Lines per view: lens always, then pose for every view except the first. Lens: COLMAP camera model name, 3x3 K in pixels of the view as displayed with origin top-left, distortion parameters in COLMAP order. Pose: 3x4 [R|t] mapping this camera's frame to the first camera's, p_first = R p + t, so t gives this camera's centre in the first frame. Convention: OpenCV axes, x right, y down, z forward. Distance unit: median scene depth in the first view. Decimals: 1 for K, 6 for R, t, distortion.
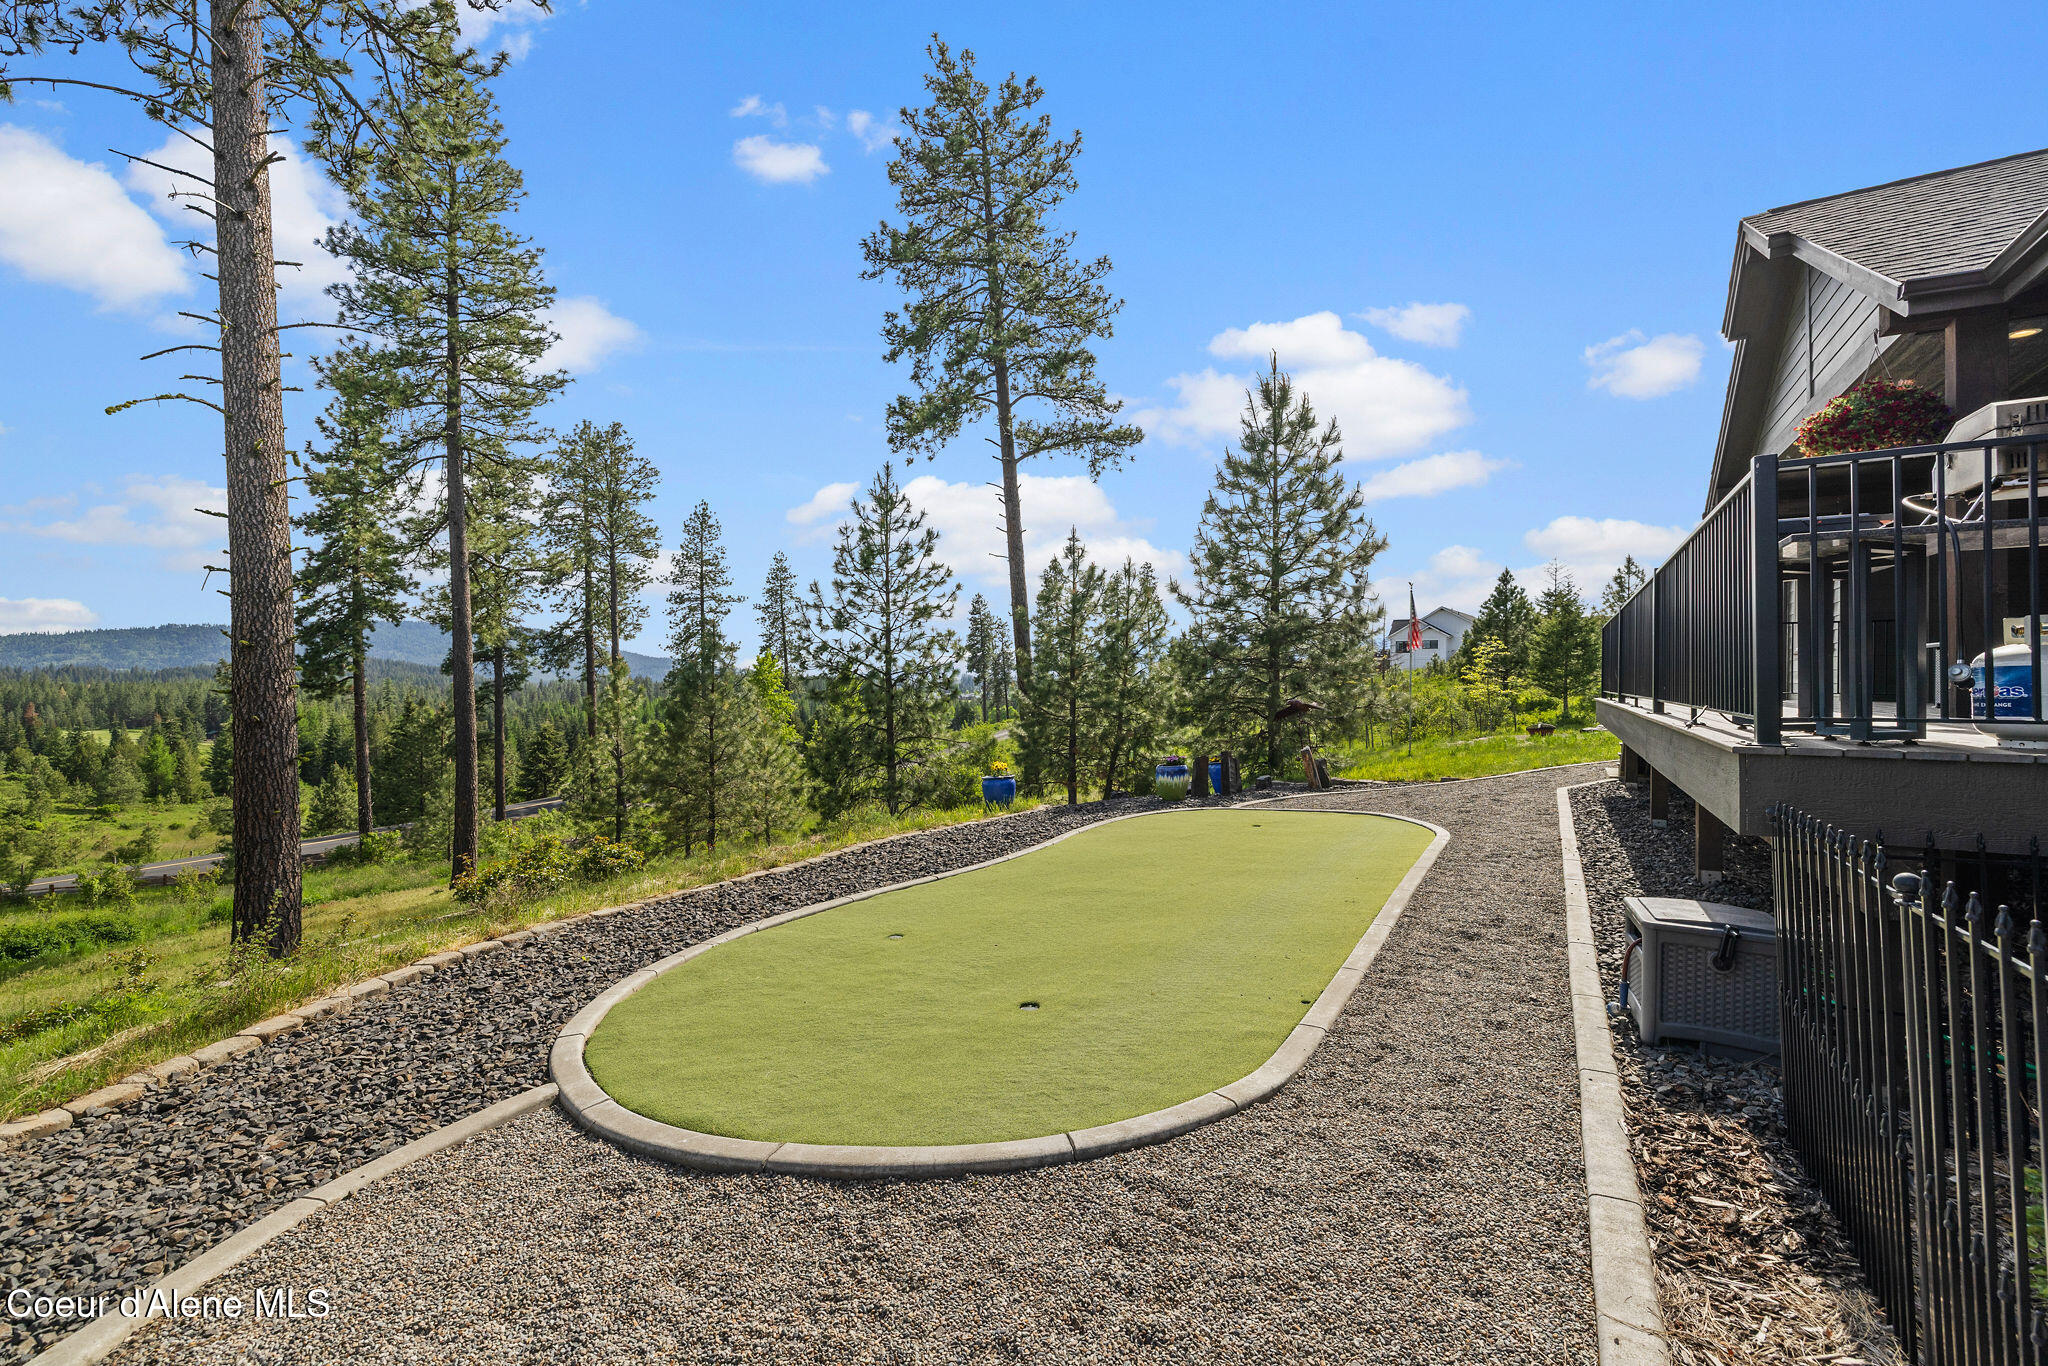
lens RADIAL K [[856.0, 0, 1027.8], [0, 856.0, 678.7], [0, 0, 1]] dist [0.000627, 0.000189]
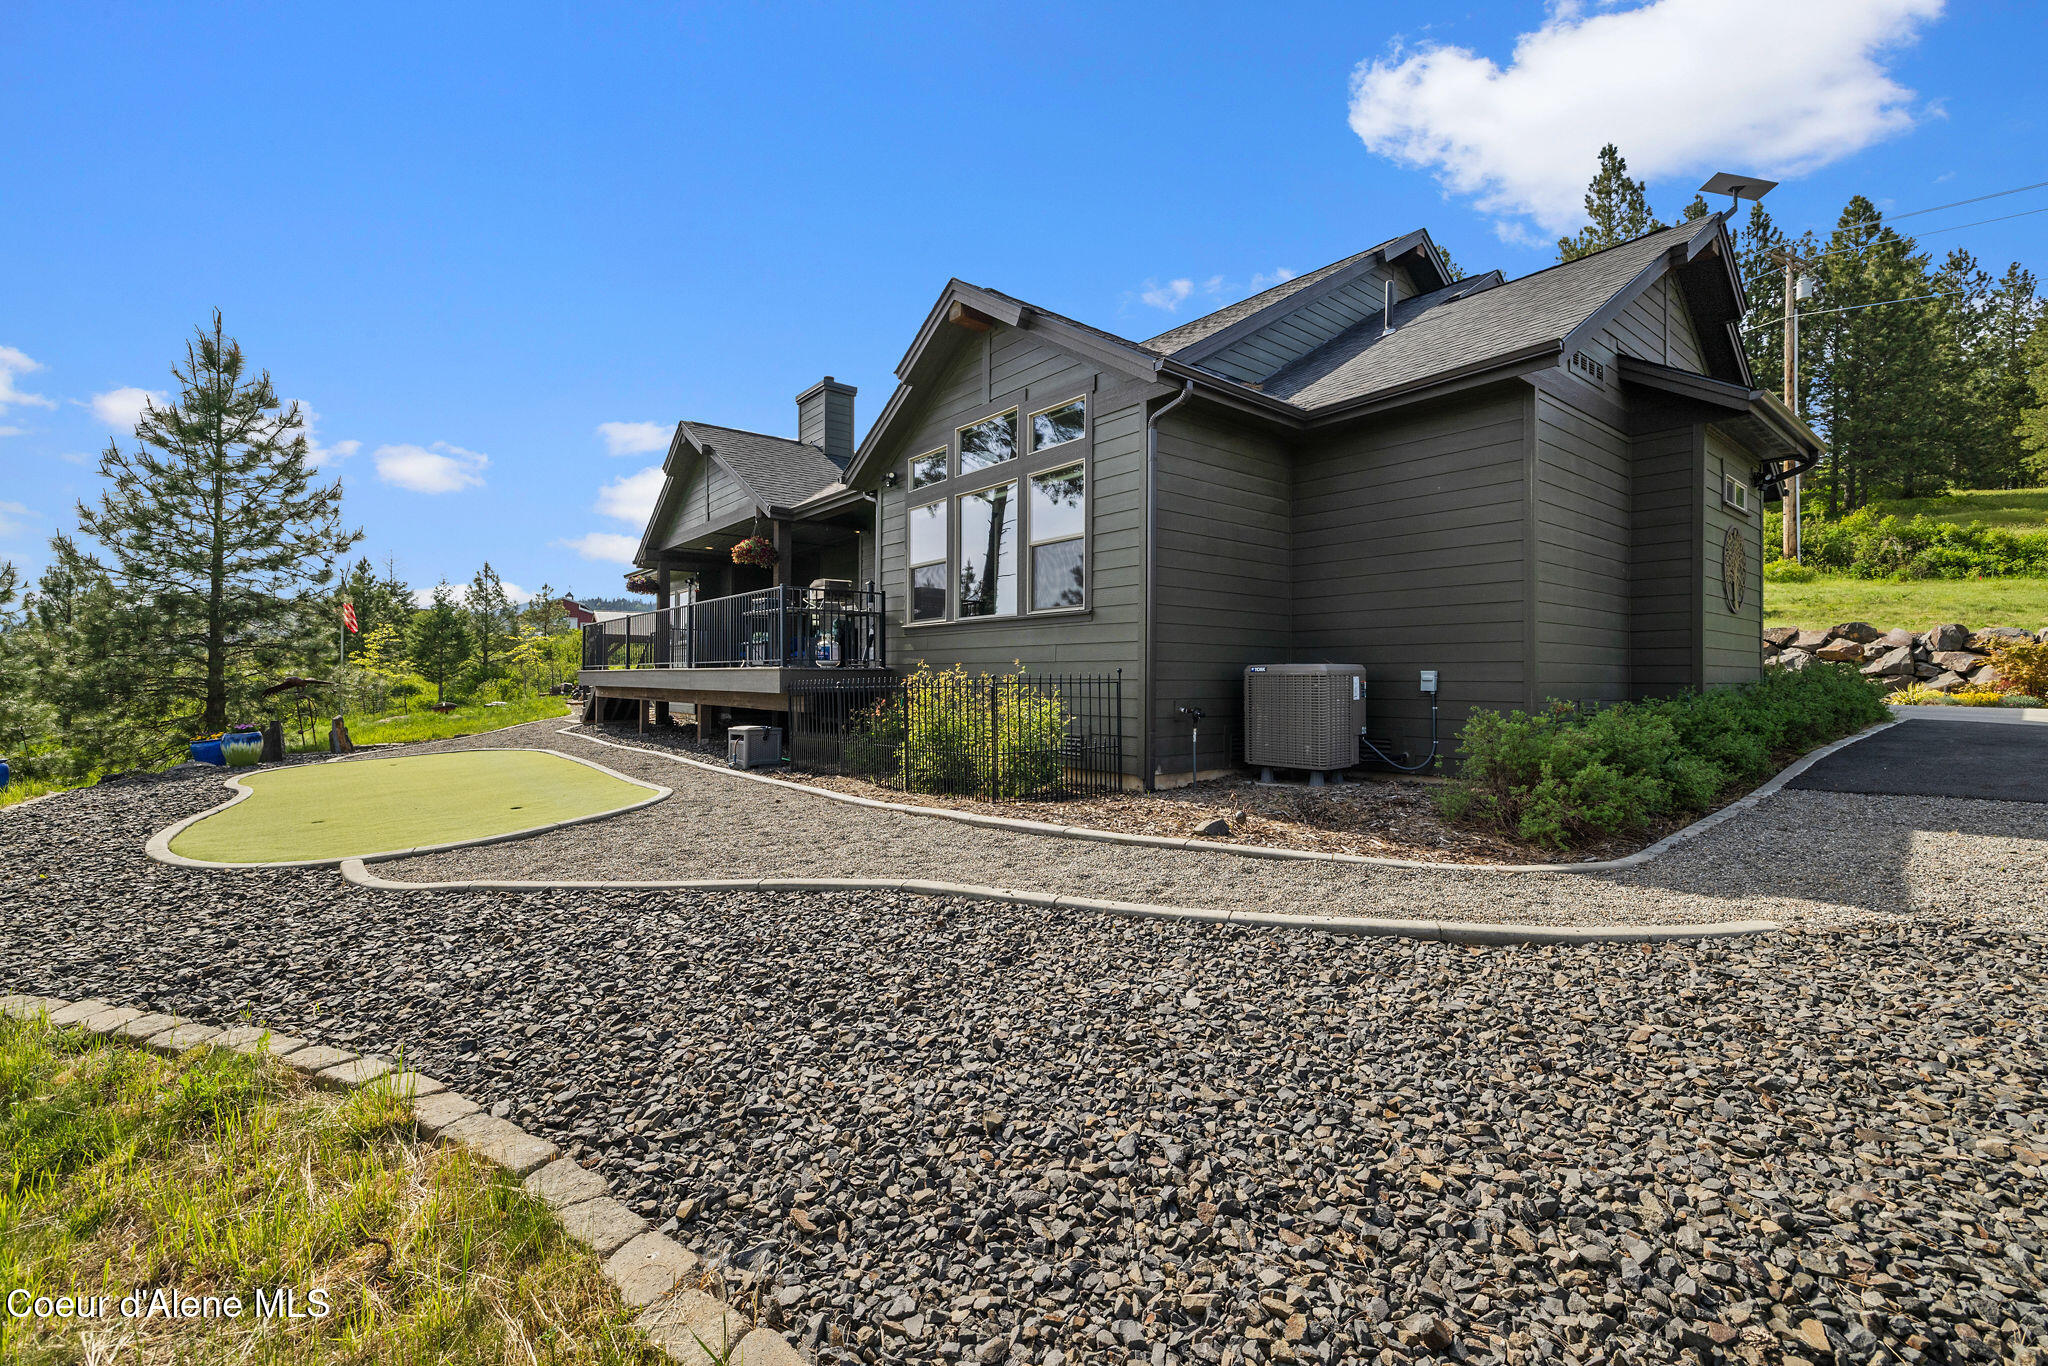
lens RADIAL K [[856.0, 0, 1025.3], [0, 856.0, 678.6], [0, 0, 1]] dist [0.000627, 0.000189]
pose [[0.325413, -0.000801, 0.945572, -0.324568], [-0.006268, 0.999976, 0.003005, 0.016560], [-0.945551, -0.006905, 0.325400, -0.162397]]
